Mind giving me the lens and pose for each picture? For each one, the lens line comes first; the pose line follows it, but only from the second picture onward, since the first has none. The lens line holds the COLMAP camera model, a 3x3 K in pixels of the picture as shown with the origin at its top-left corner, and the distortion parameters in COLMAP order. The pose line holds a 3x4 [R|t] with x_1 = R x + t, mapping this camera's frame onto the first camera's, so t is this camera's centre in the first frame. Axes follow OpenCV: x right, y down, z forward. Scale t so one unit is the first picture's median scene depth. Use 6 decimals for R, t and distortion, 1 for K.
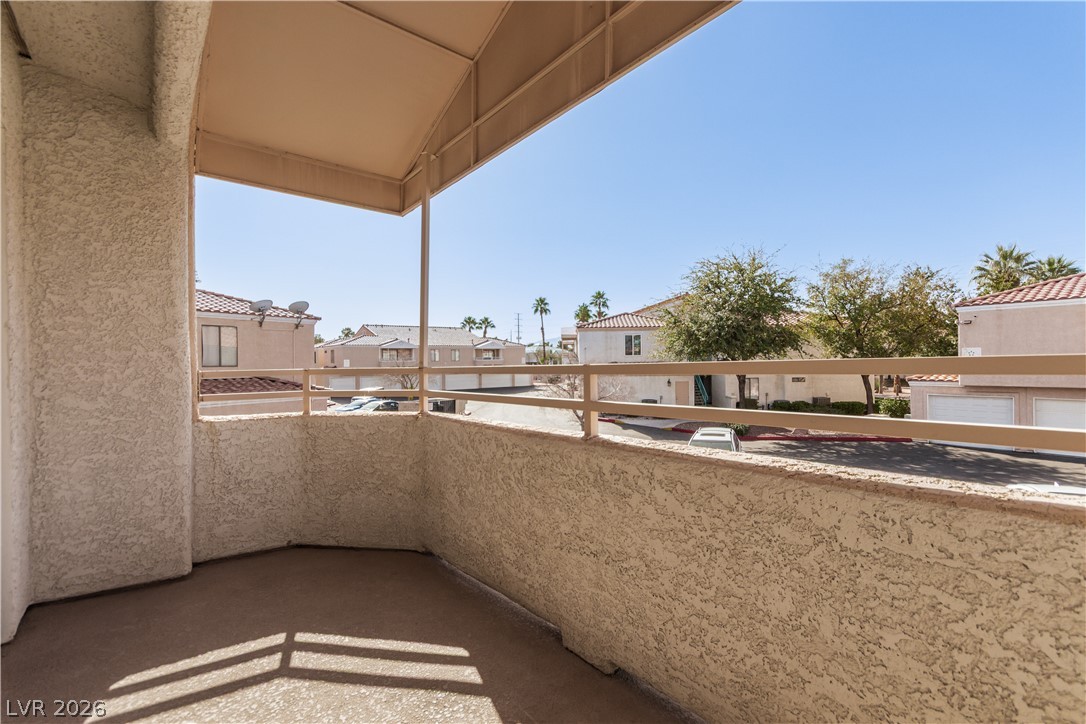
lens RADIAL K [[510.3, 0, 546.4], [0, 510.3, 363.9], [0, 0, 1]] dist [0.009220, 0.000972]
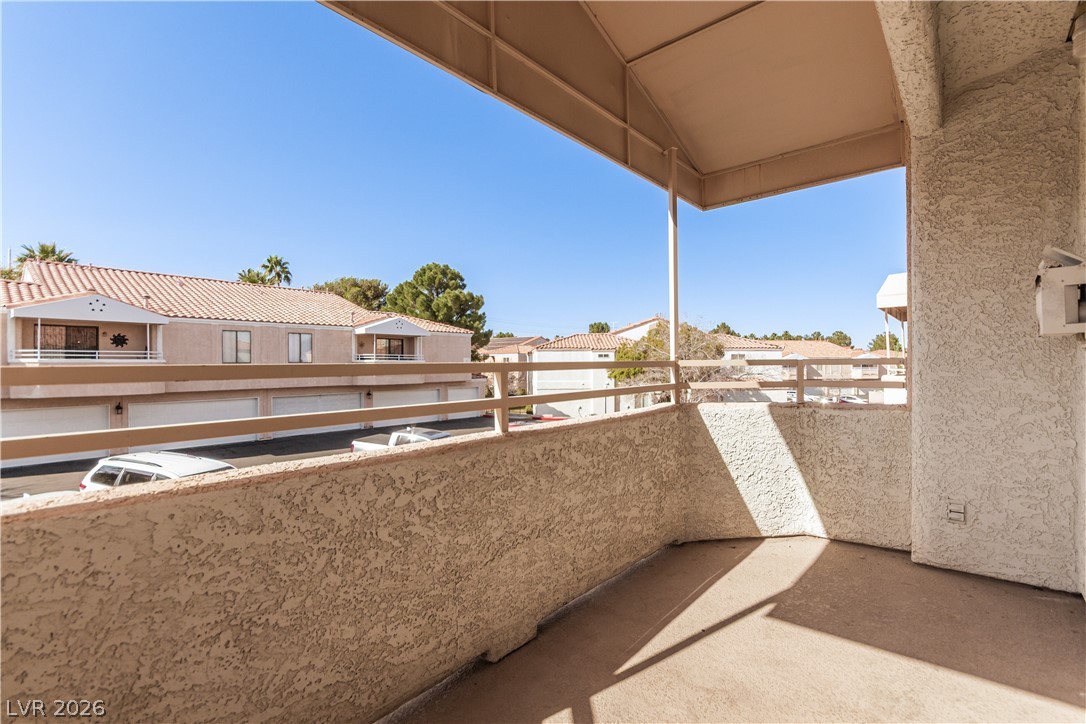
lens RADIAL K [[510.3, 0, 546.8], [0, 510.3, 368.5], [0, 0, 1]] dist [0.009220, 0.000972]
pose [[-0.207805, 0.010036, 0.978119, -1.024959], [0.010105, 0.999916, -0.008113, 0.025251], [-0.978118, 0.008198, -0.207889, 1.240704]]
